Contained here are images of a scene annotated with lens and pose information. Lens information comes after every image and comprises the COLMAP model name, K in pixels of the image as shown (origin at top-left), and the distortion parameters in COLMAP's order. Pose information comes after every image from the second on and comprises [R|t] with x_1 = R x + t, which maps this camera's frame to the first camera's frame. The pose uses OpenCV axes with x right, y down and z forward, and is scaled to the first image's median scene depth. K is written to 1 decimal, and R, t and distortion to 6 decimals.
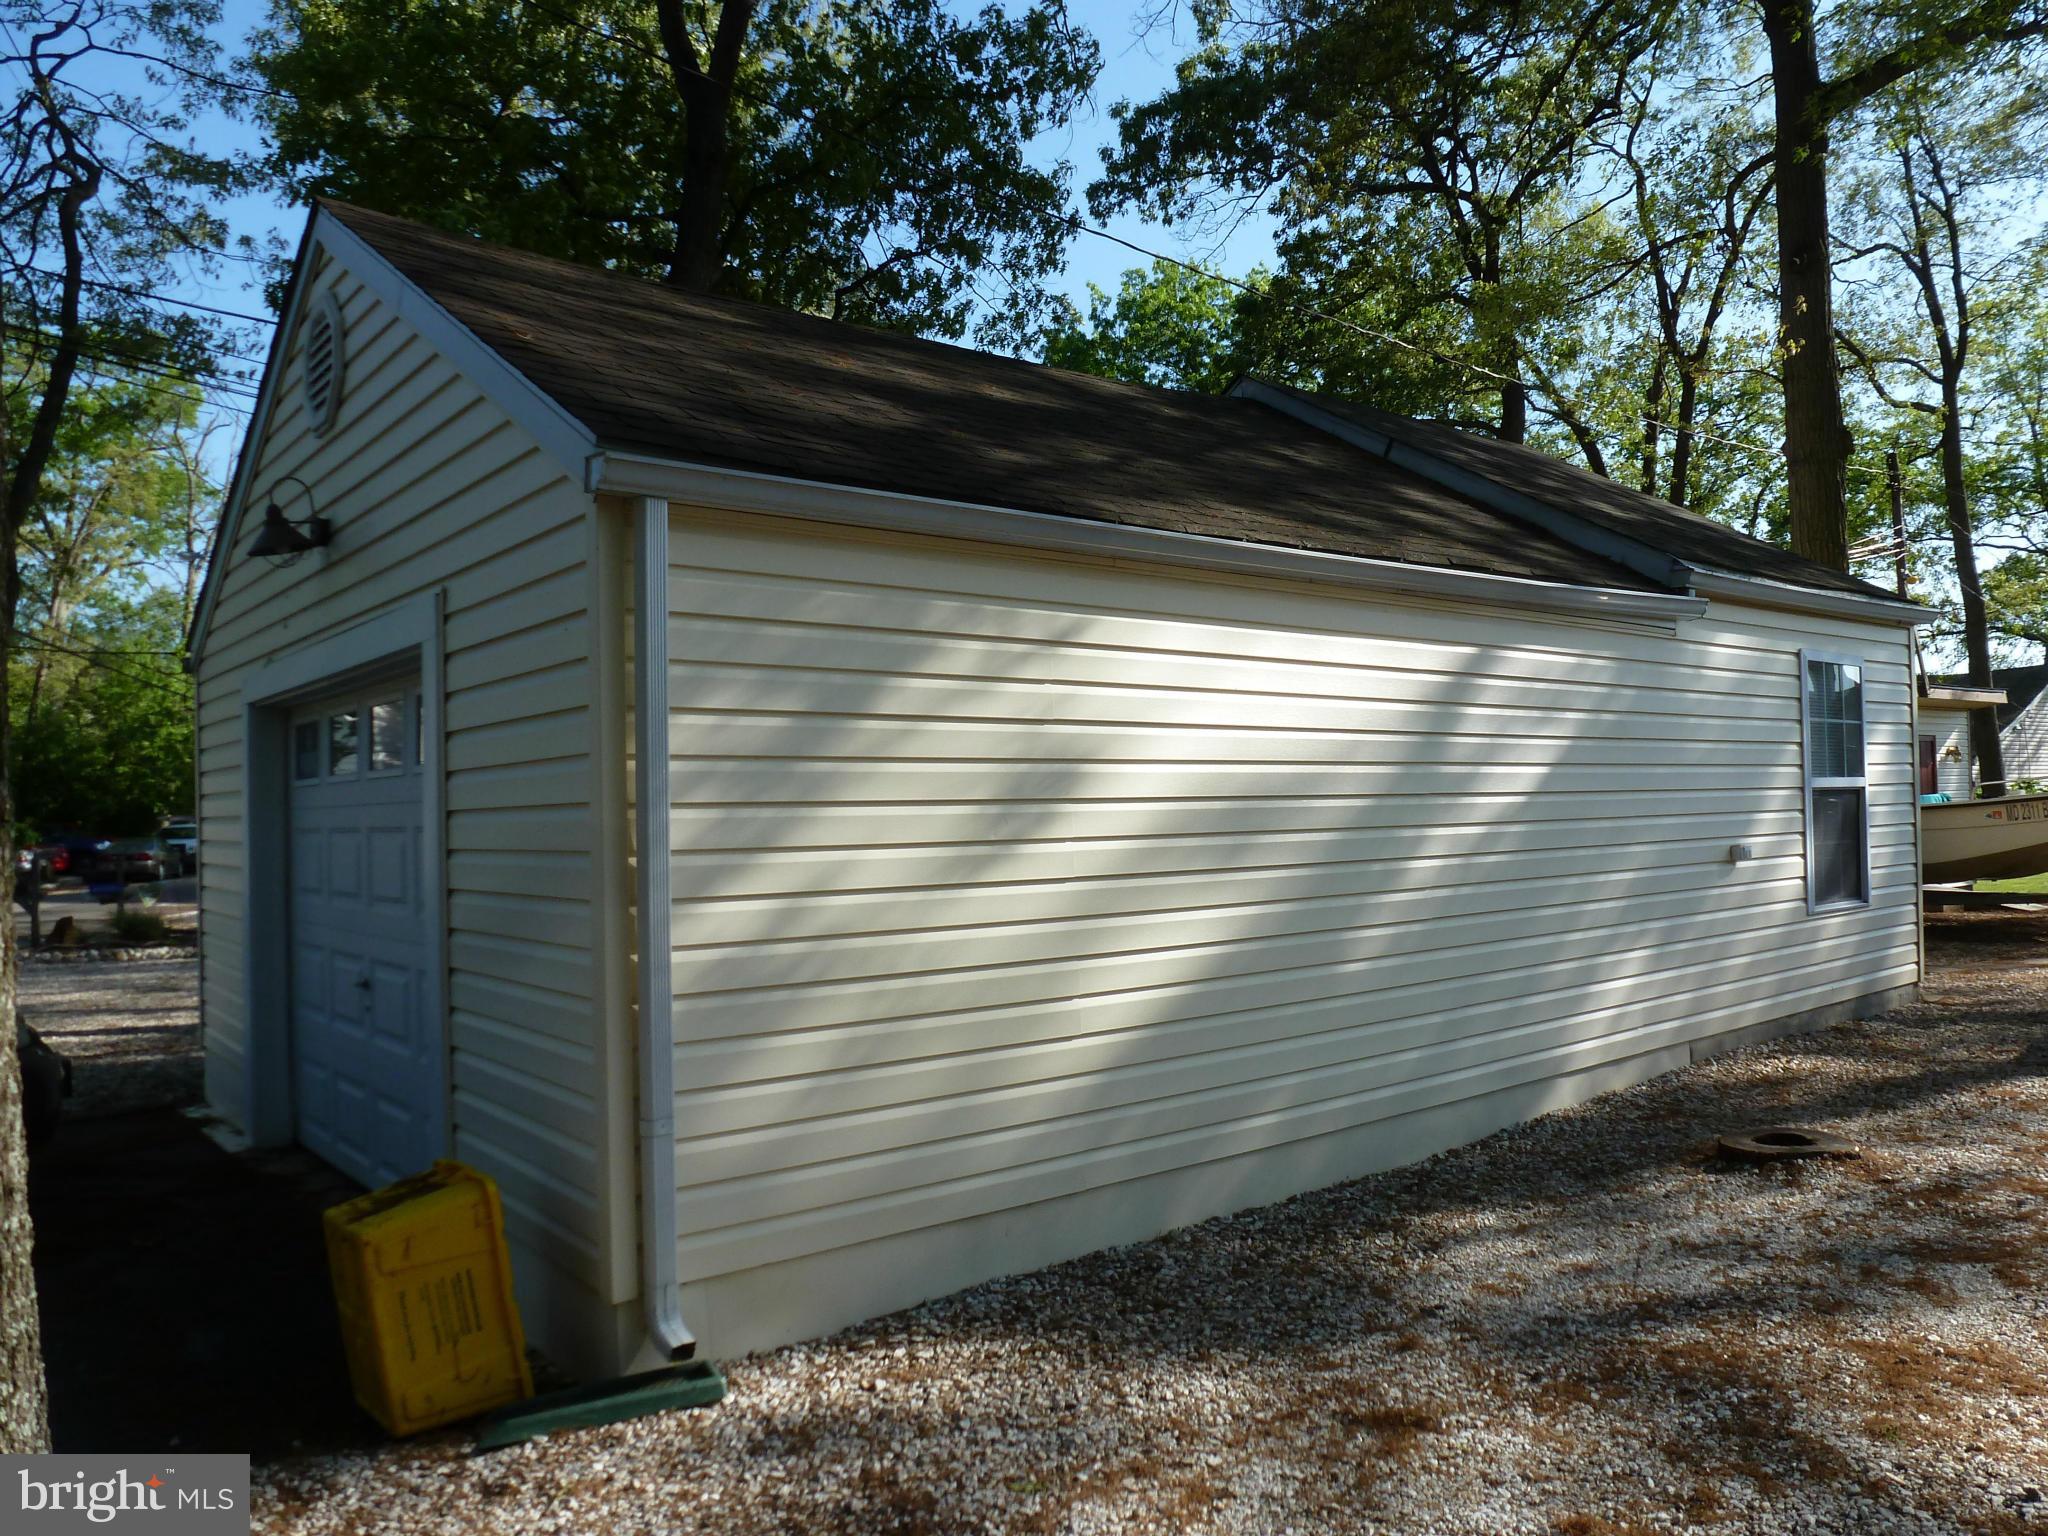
lens RADIAL K [[1491.0, 0, 993.7], [0, 1491.0, 771.9], [0, 0, 1]] dist [-0.064495, 0.078241]
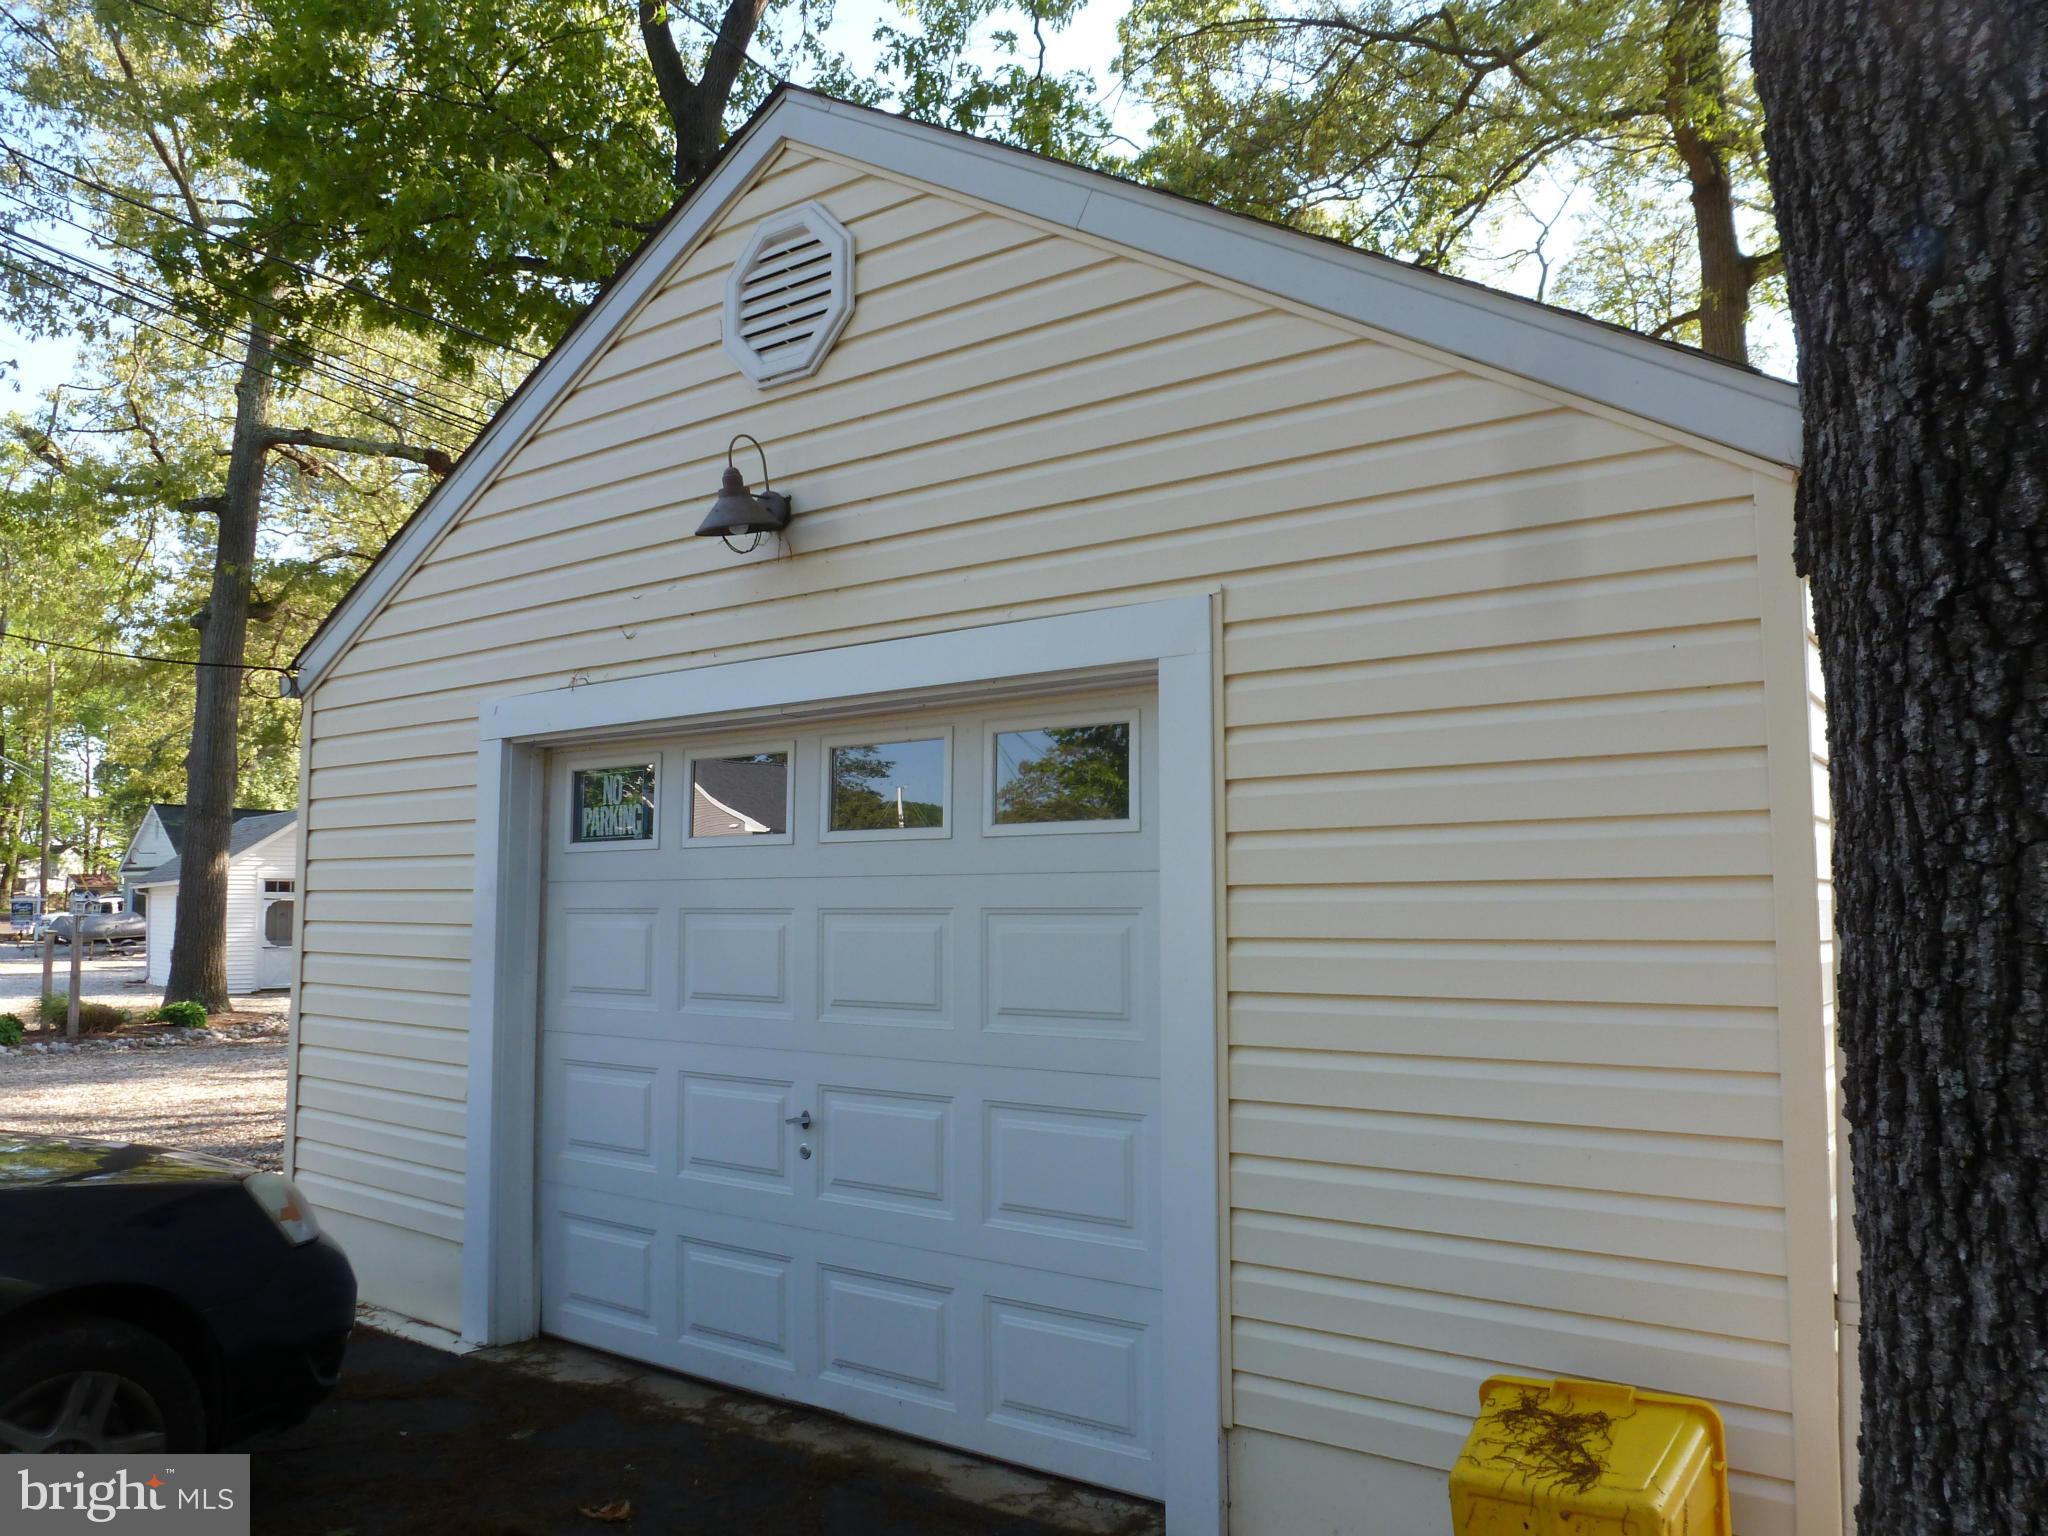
lens RADIAL K [[1491.0, 0, 993.7], [0, 1491.0, 771.9], [0, 0, 1]] dist [-0.064495, 0.078241]
pose [[0.964928, 0.044323, 0.258744, -0.546765], [-0.026422, 0.997036, -0.072259, 0.021738], [-0.261180, 0.062889, 0.963239, 0.251334]]
